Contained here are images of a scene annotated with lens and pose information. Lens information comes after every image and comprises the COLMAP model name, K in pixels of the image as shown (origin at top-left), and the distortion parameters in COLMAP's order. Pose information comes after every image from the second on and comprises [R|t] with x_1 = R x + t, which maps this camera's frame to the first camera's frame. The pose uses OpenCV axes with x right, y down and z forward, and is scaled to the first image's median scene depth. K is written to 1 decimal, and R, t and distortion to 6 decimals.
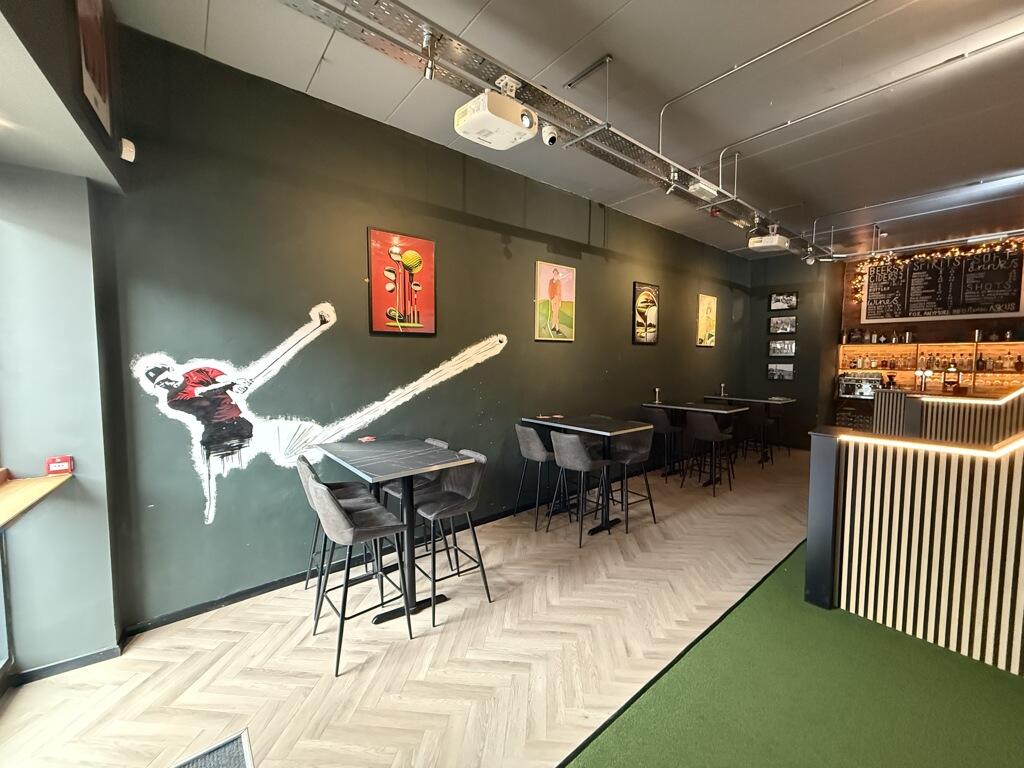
lens RADIAL K [[408.7, 0, 507.7], [0, 408.7, 382.9], [0, 0, 1]] dist [0.000931, -0.000675]
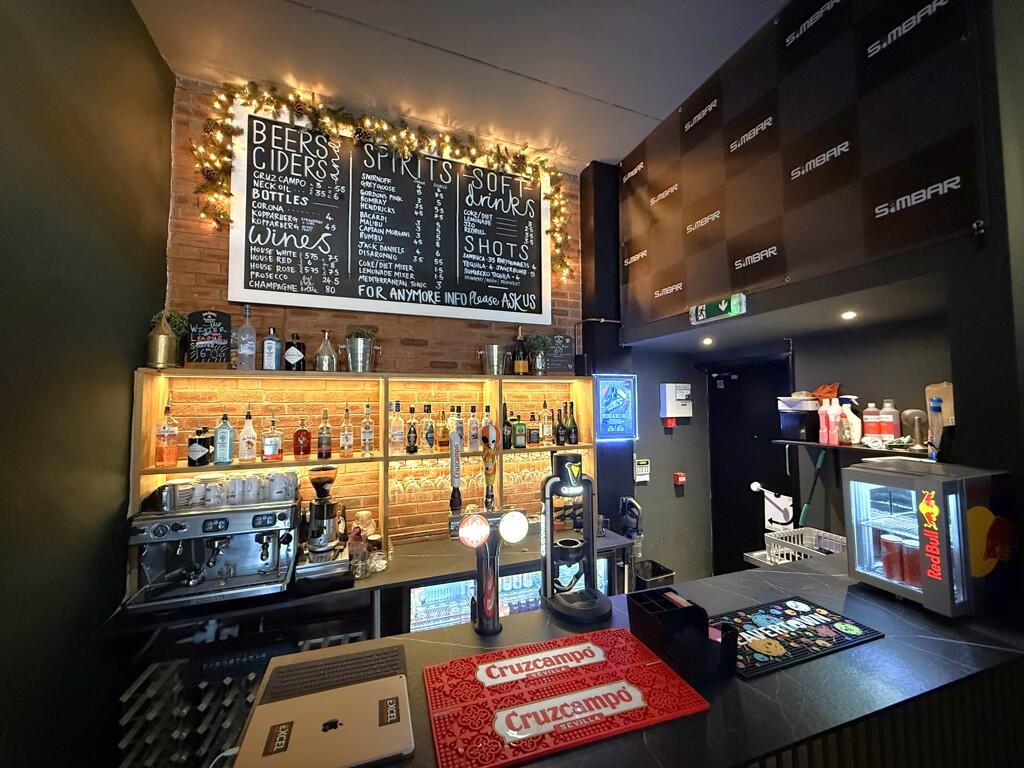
lens RADIAL K [[408.7, 0, 510.7], [0, 408.7, 384.0], [0, 0, 1]] dist [0.000931, -0.000675]
pose [[0.349178, 0.041179, 0.936151, 0.705648], [0.066333, 0.995442, -0.068529, -0.058496], [-0.934706, 0.086026, 0.344855, 0.764303]]
